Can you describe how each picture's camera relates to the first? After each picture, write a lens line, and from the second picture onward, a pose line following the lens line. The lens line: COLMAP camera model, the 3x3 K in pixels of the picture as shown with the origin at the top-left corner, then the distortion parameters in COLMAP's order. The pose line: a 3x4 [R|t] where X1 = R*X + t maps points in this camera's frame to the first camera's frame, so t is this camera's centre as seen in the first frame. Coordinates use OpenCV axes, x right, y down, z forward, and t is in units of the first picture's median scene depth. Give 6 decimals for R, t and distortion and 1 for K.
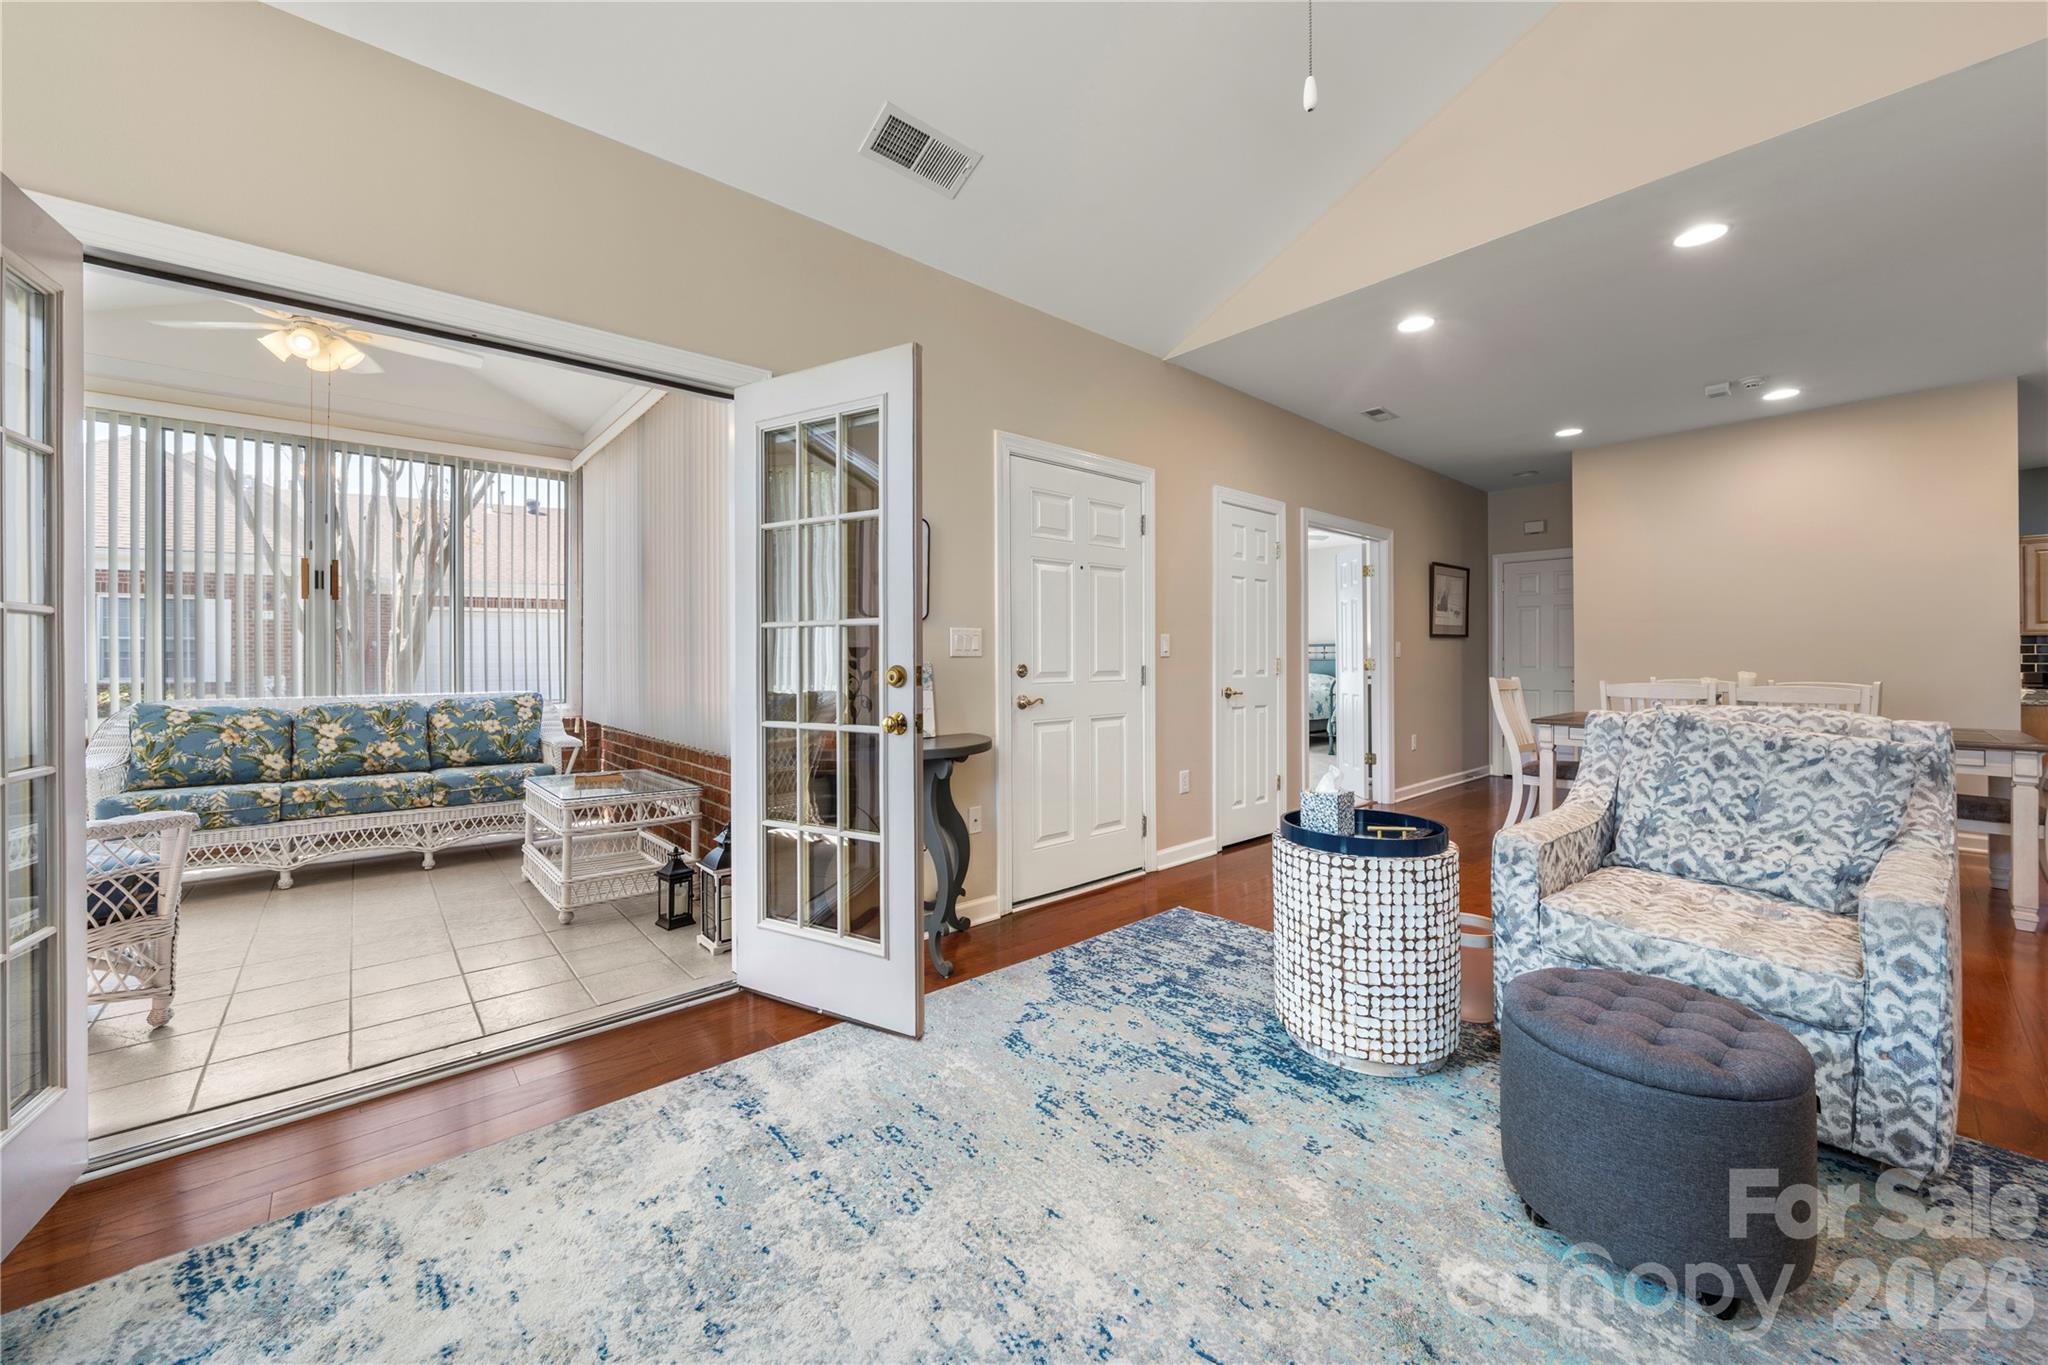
lens RADIAL K [[766.2, 0, 990.6], [0, 766.2, 650.4], [0, 0, 1]] dist [-0.001269, 0.000007]
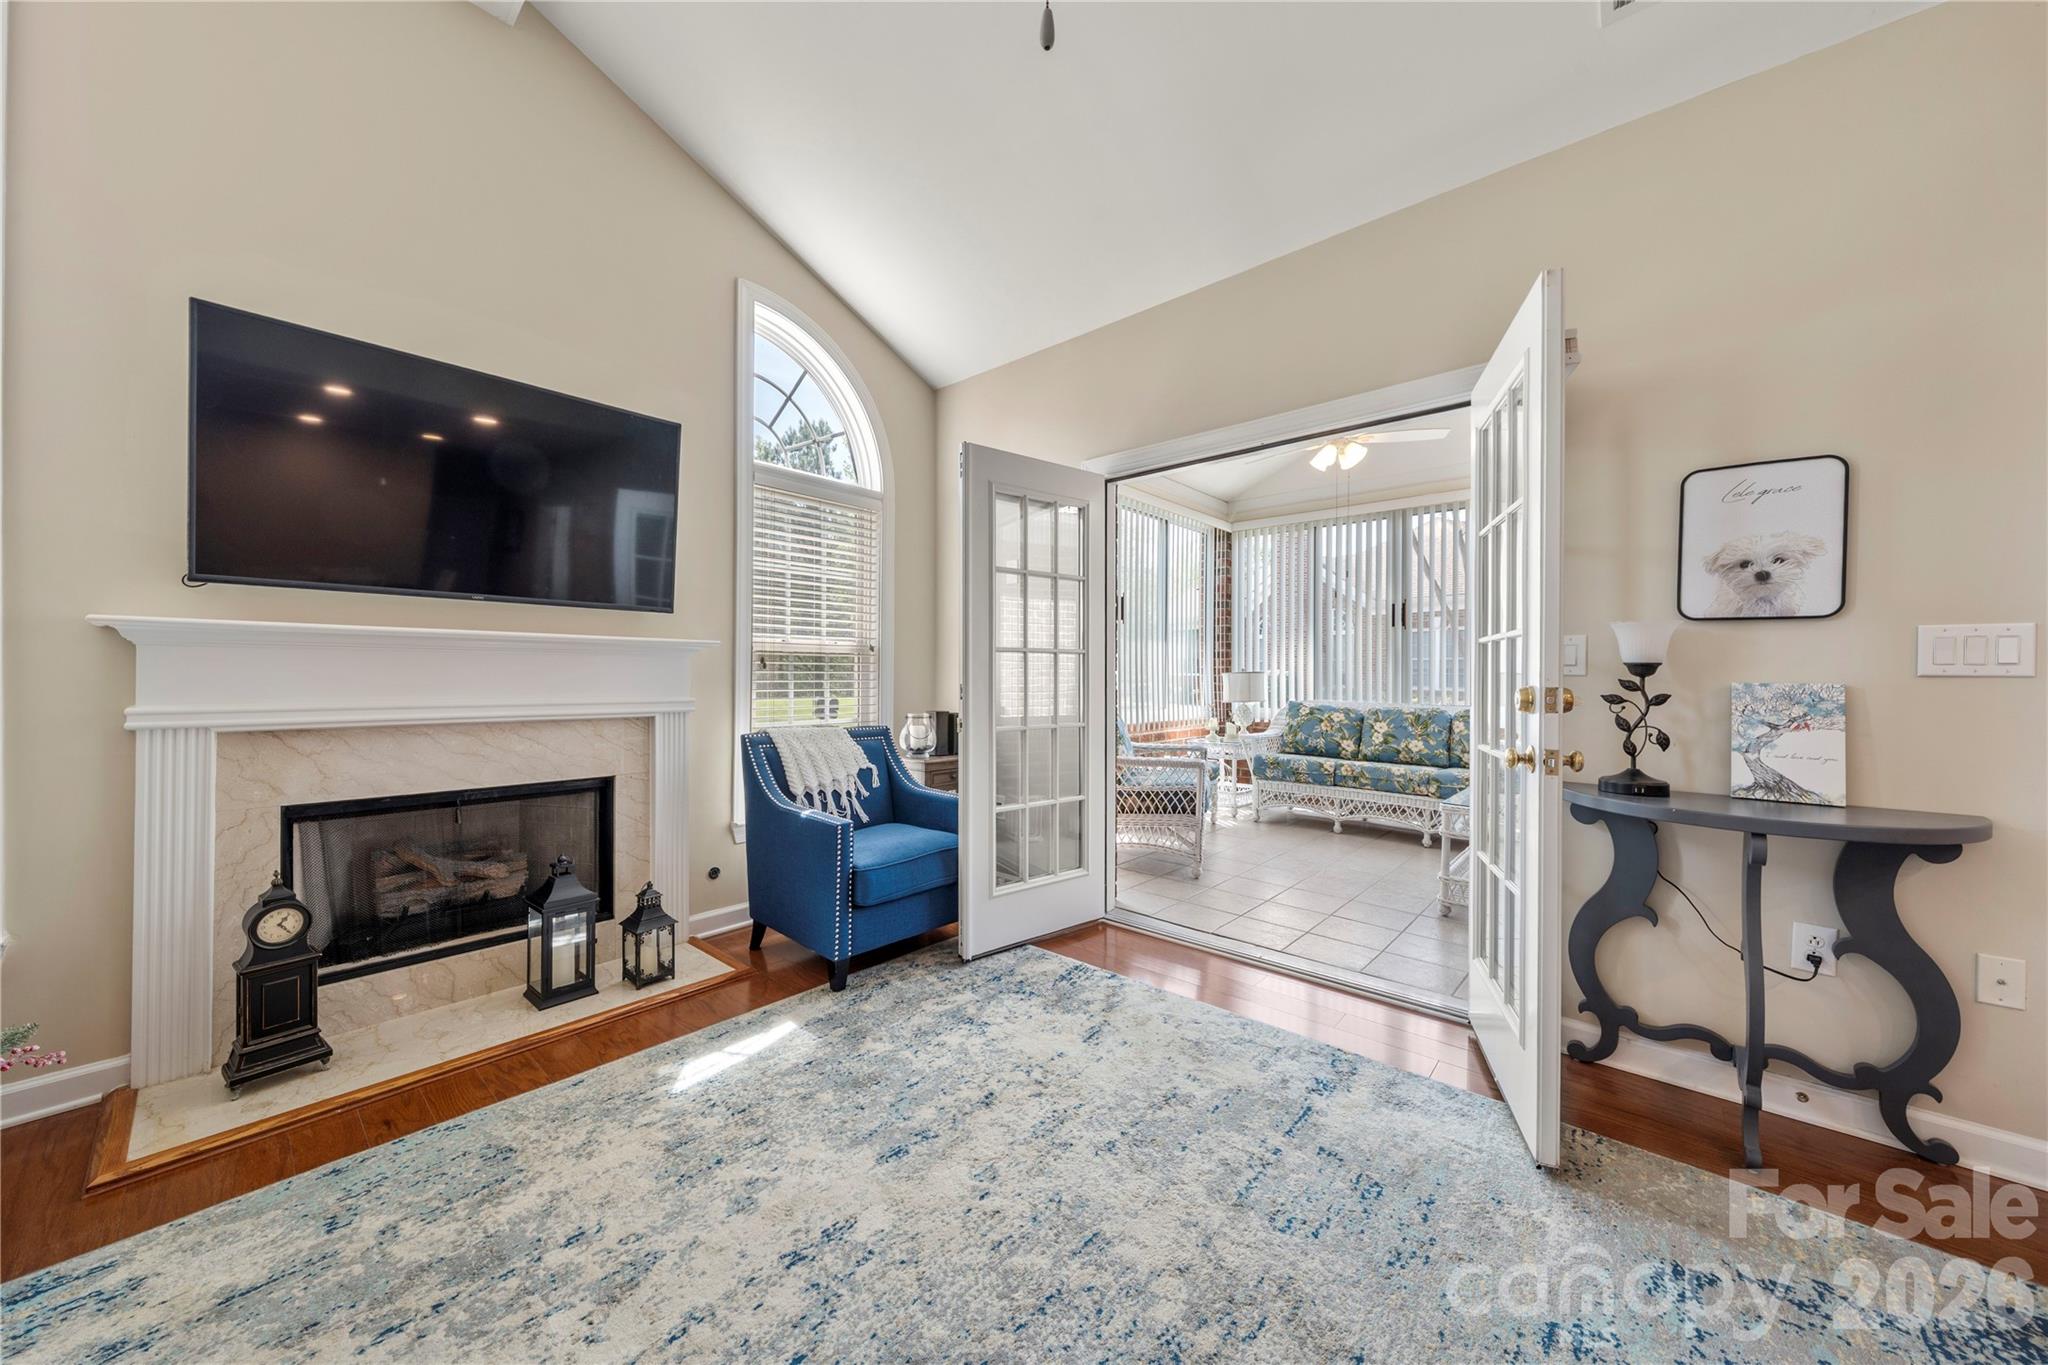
lens RADIAL K [[716.1, 0, 1039.1], [0, 716.1, 675.1], [0, 0, 1]] dist [0.000228, -0.000175]
pose [[0.159134, 0.006769, -0.987234, 0.296050], [0.006128, 0.999950, 0.007844, -0.001069], [0.987238, -0.007298, 0.159084, 0.210191]]
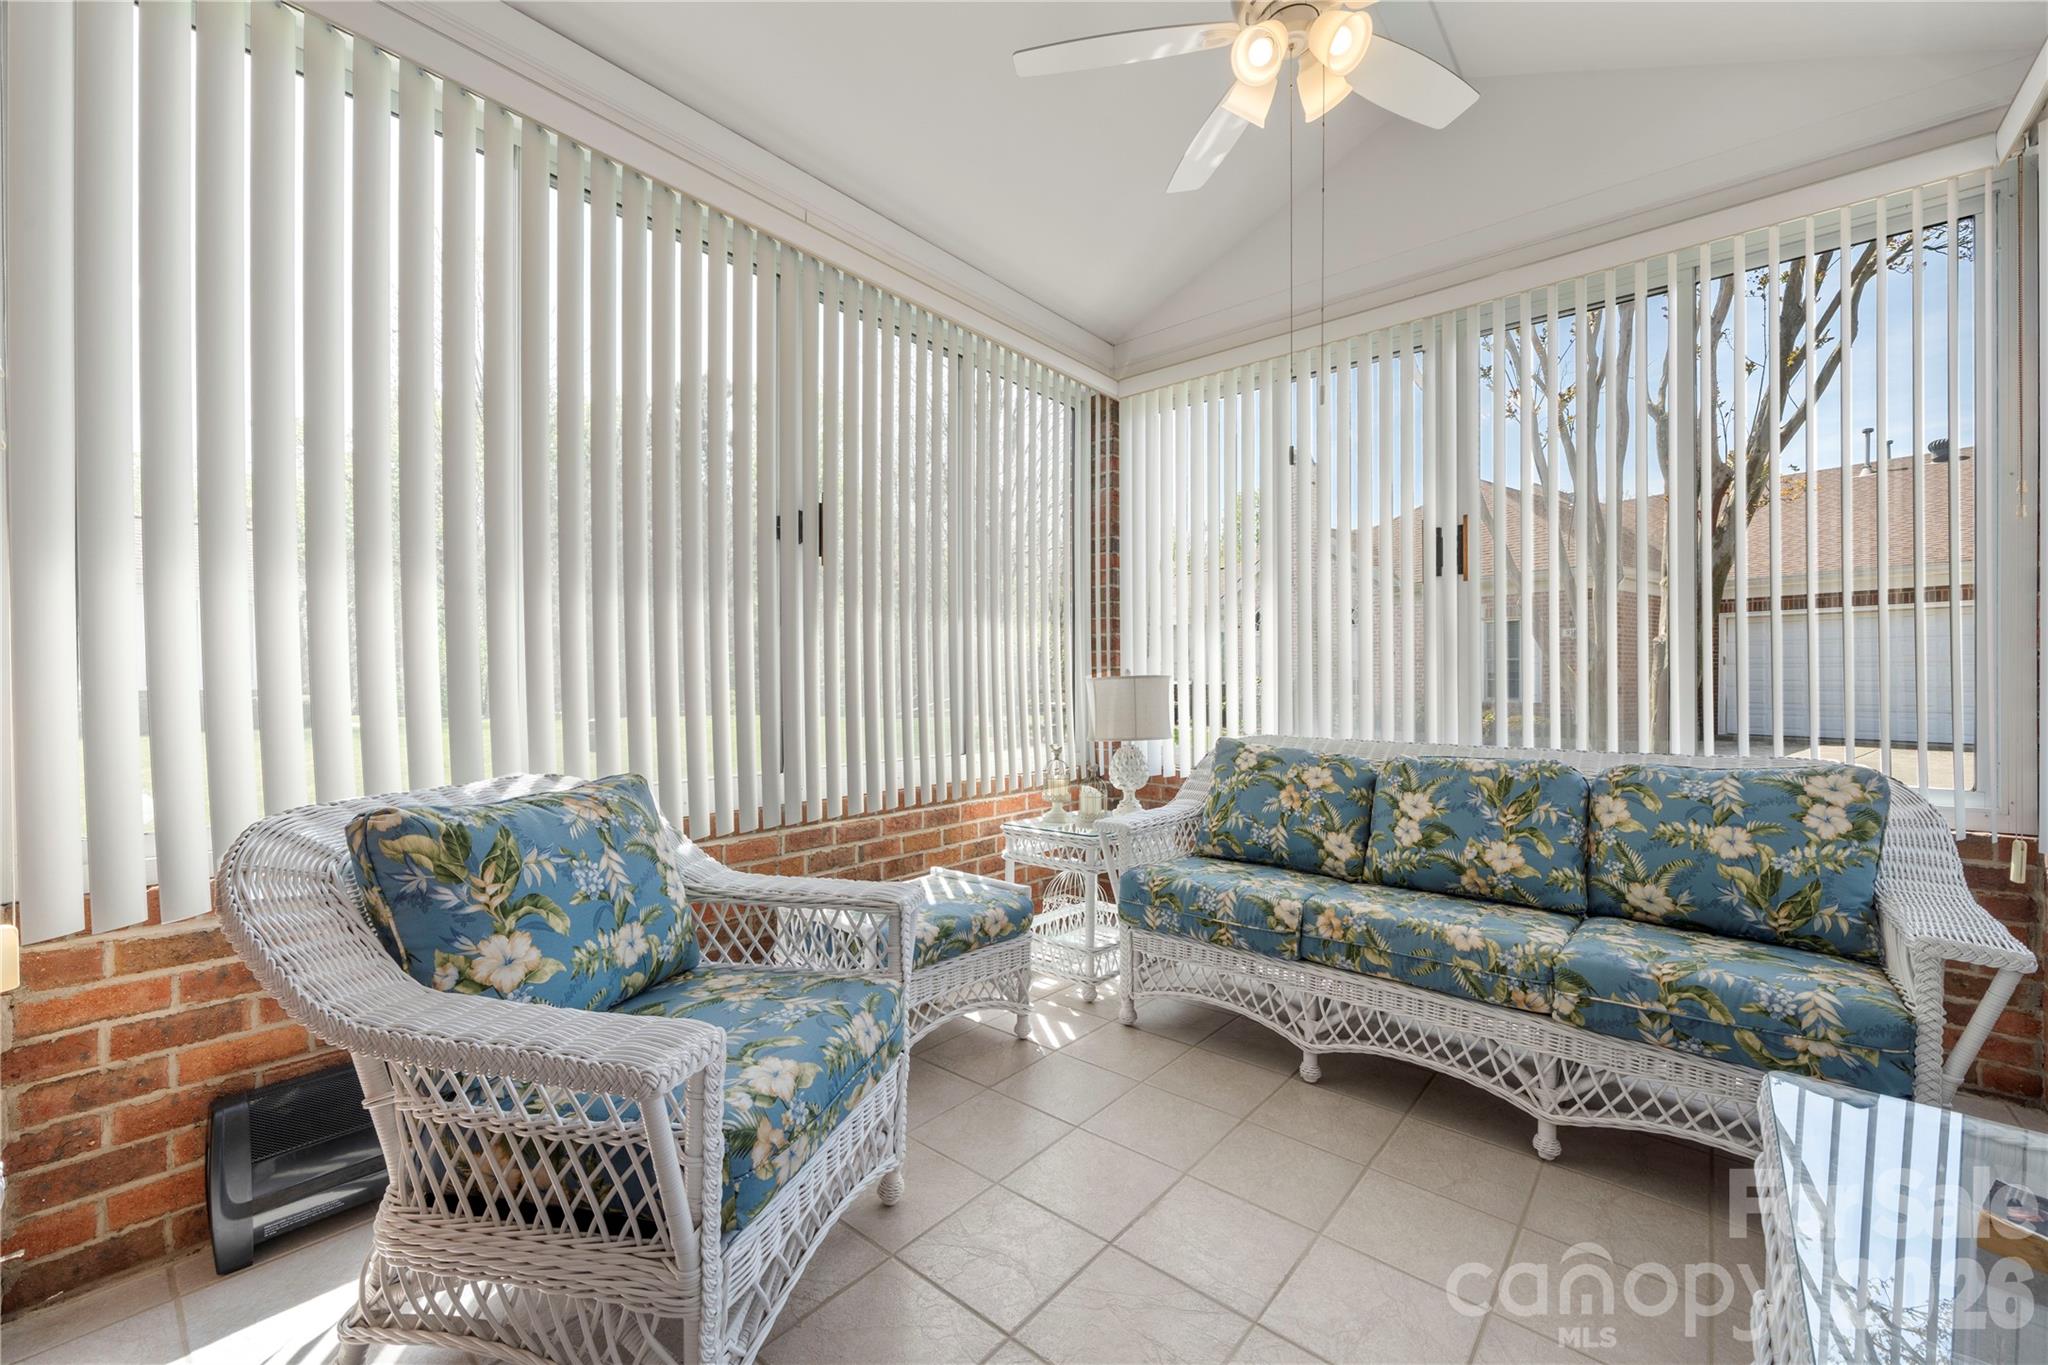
lens RADIAL K [[807.4, 0, 1048.5], [0, 807.4, 684.5], [0, 0, 1]] dist [-0.001606, -0.000422]
pose [[0.186978, 0.005699, -0.982348, -0.337519], [0.010743, 0.999912, 0.007845, 0.007936], [0.982305, -0.012020, 0.186900, 0.640960]]
